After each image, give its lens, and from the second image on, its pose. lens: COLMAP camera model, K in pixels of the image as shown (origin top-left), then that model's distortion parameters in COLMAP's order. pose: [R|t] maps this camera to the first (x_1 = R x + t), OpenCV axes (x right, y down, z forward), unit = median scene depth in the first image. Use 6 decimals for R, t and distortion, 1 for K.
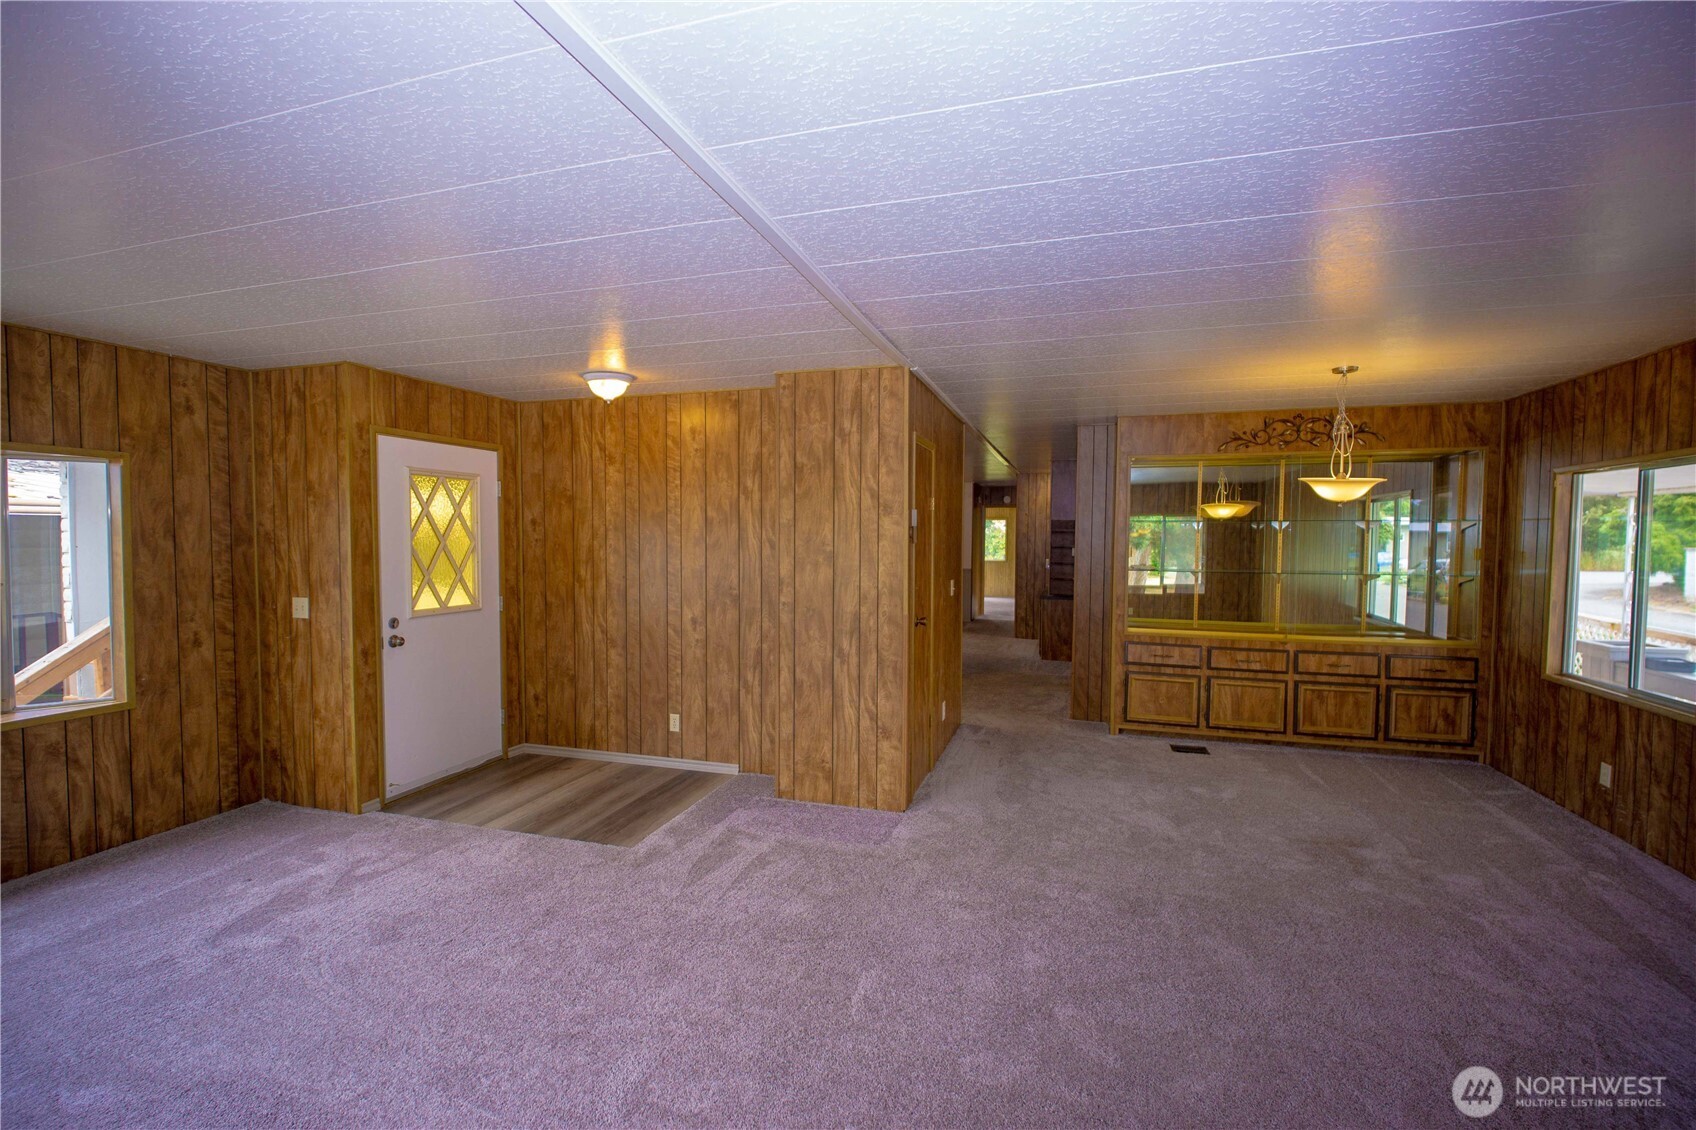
lens RADIAL K [[776.9, 0, 844.0], [0, 776.9, 565.4], [0, 0, 1]] dist [0.000295, -0.004837]
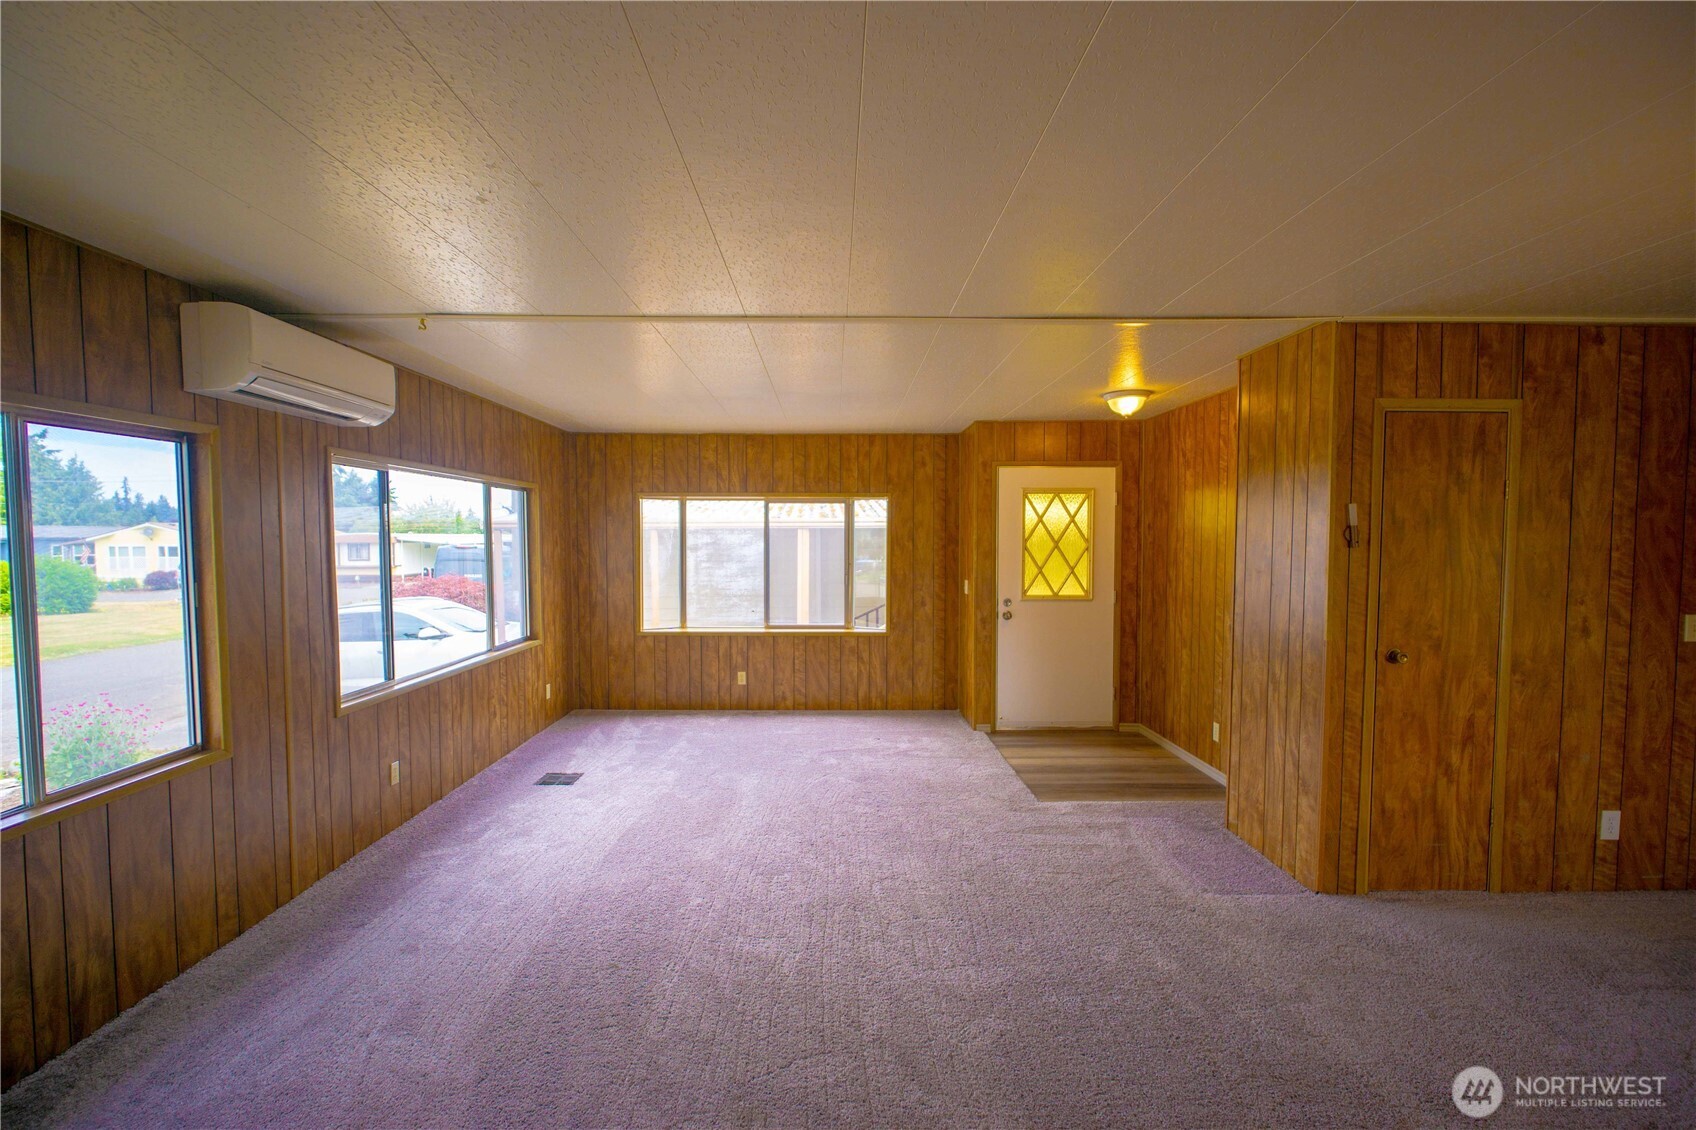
lens RADIAL K [[776.9, 0, 826.1], [0, 776.9, 569.9], [0, 0, 1]] dist [0.000295, -0.004837]
pose [[0.291113, 0.036078, -0.956008, 0.645175], [-0.034413, 0.999037, 0.027222, -0.010169], [0.956070, 0.024975, 0.292074, 0.286483]]
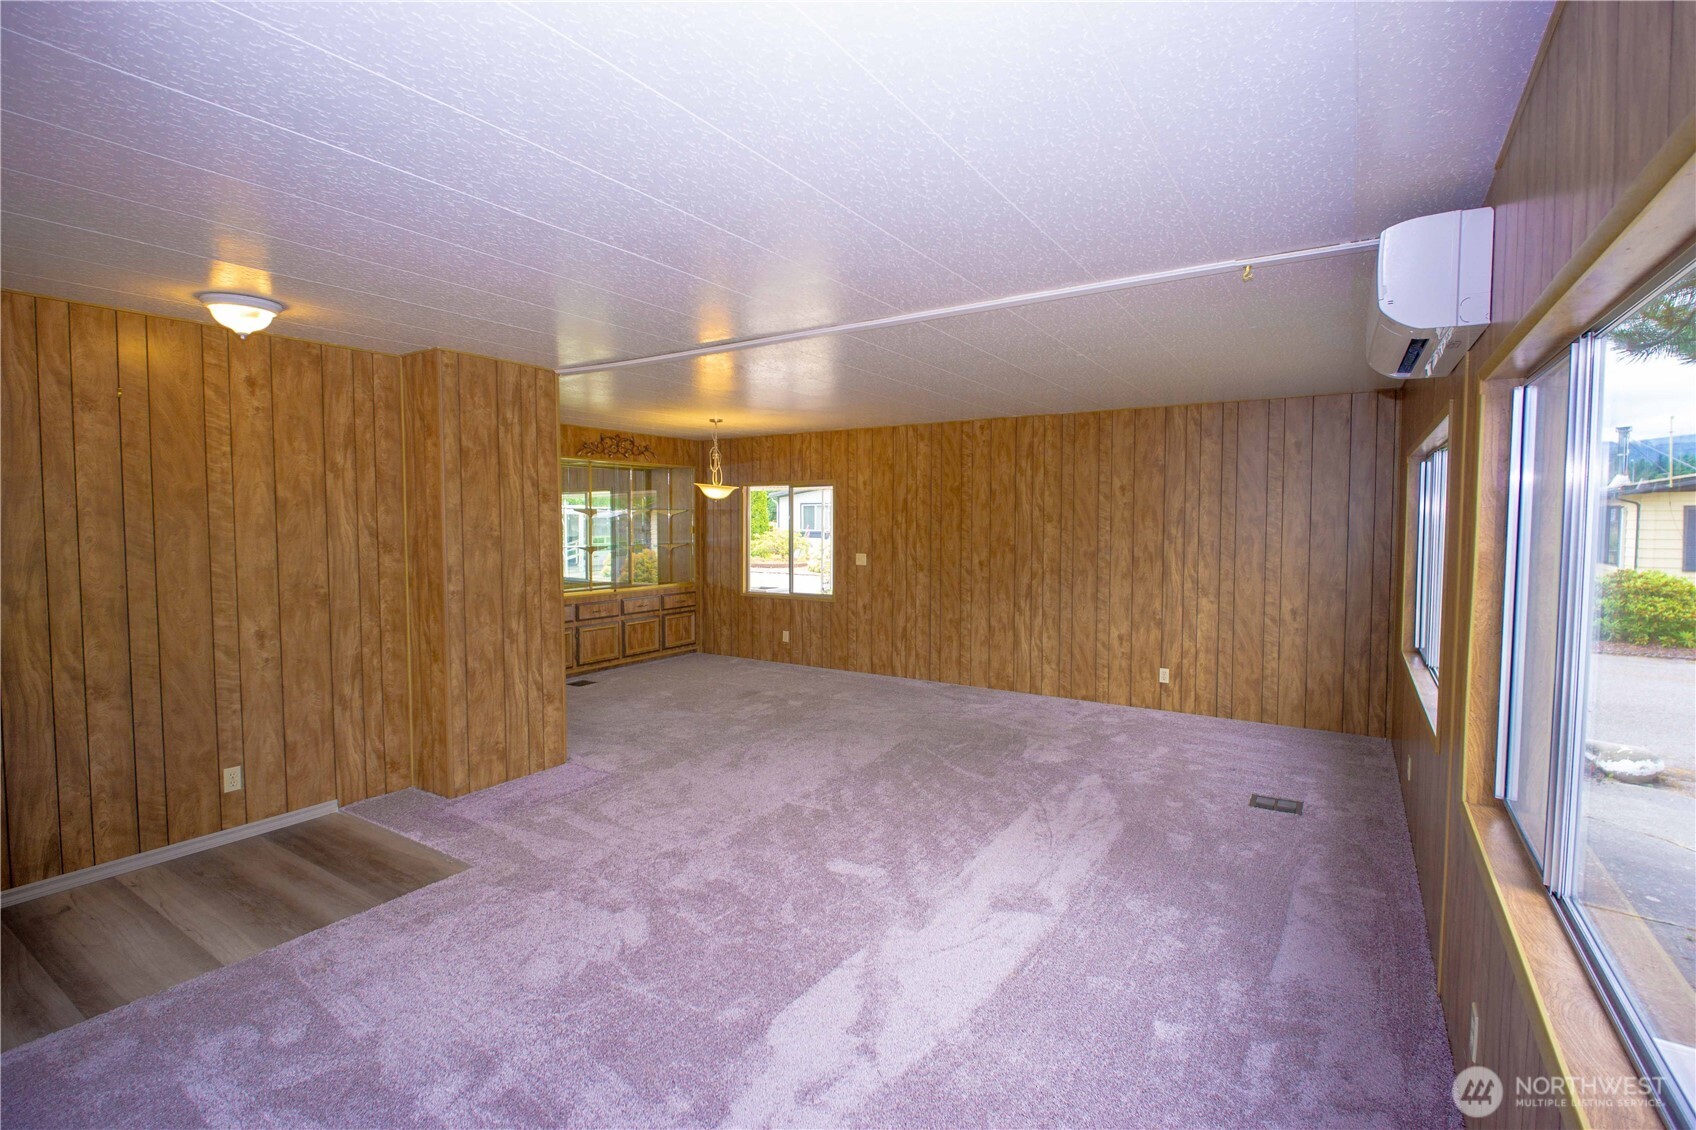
lens RADIAL K [[776.9, 0, 832.0], [0, 776.9, 553.1], [0, 0, 1]] dist [0.000295, -0.004837]
pose [[0.274321, -0.045158, 0.960577, -0.871194], [0.038790, 0.998603, 0.035868, -0.015479], [-0.960856, 0.027421, 0.275689, 0.291712]]
